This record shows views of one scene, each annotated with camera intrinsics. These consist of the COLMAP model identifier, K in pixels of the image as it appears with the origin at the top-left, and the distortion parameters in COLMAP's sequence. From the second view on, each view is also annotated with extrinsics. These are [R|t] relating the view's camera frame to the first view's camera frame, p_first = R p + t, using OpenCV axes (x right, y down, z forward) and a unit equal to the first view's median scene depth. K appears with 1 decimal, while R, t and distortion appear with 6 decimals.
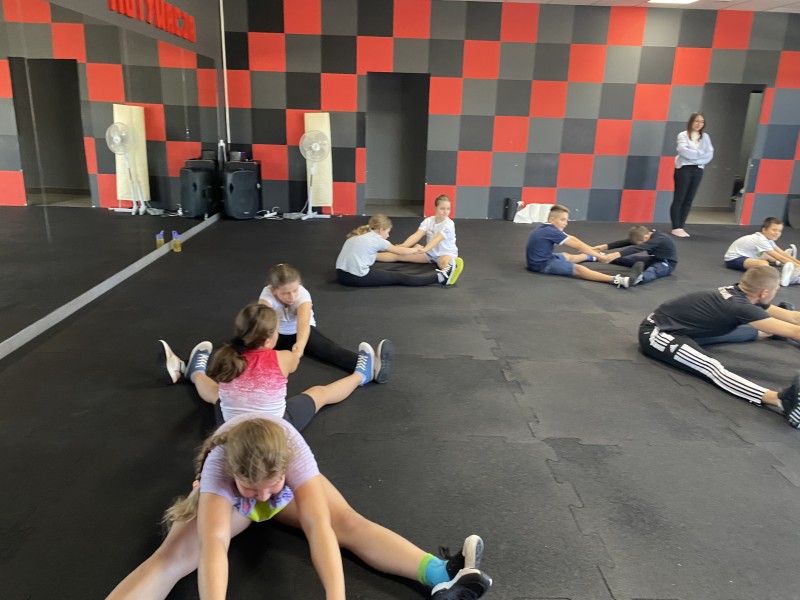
lens RADIAL K [[607.9, 0, 394.5], [0, 607.9, 296.2], [0, 0, 1]] dist [0.035860, -0.033285]
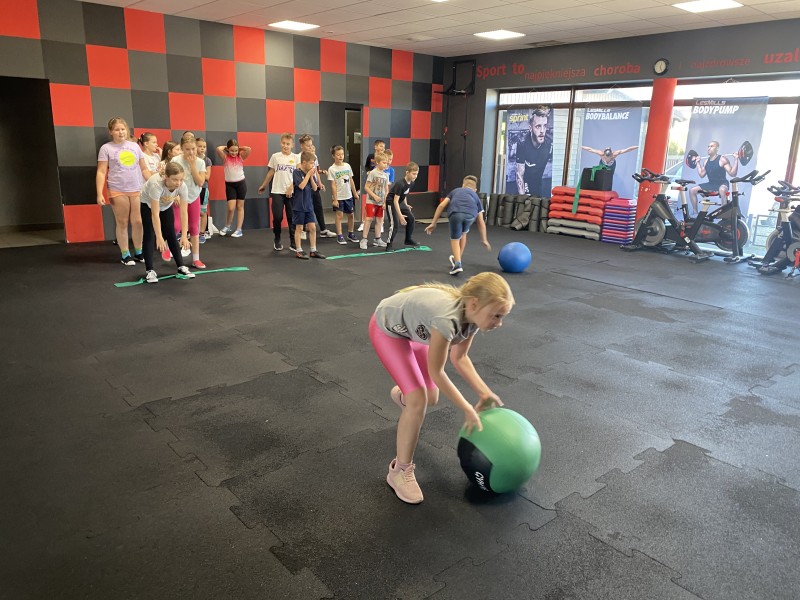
lens RADIAL K [[607.9, 0, 399.1], [0, 607.9, 296.4], [0, 0, 1]] dist [0.035860, -0.033285]
pose [[0.777153, -0.165385, 0.607191, -0.136530], [0.172246, 0.983906, 0.047534, -0.016164], [-0.605280, 0.067645, 0.793133, 0.026698]]
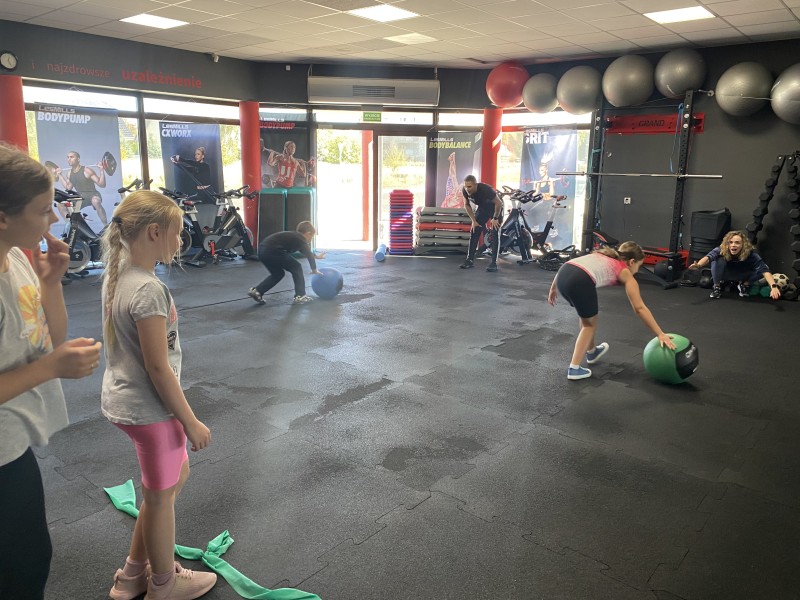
lens RADIAL K [[607.9, 0, 409.1], [0, 607.9, 296.5], [0, 0, 1]] dist [0.035860, -0.033285]
pose [[-0.751361, -0.182075, 0.634275, -0.109750], [0.148350, 0.889972, 0.431210, -0.255580], [-0.643000, 0.418089, -0.641680, 0.840017]]
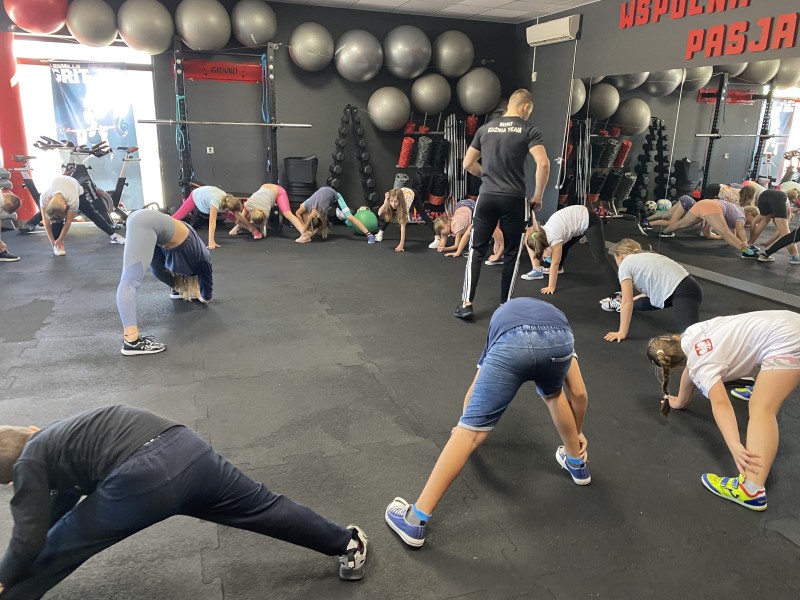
lens RADIAL K [[607.9, 0, 405.9], [0, 607.9, 300.0], [0, 0, 1]] dist [0.035860, -0.033285]
pose [[-0.952153, 0.027825, -0.304352, 0.297110], [-0.140749, 0.844033, 0.517492, -0.259101], [0.271282, 0.535569, -0.799732, 0.898967]]
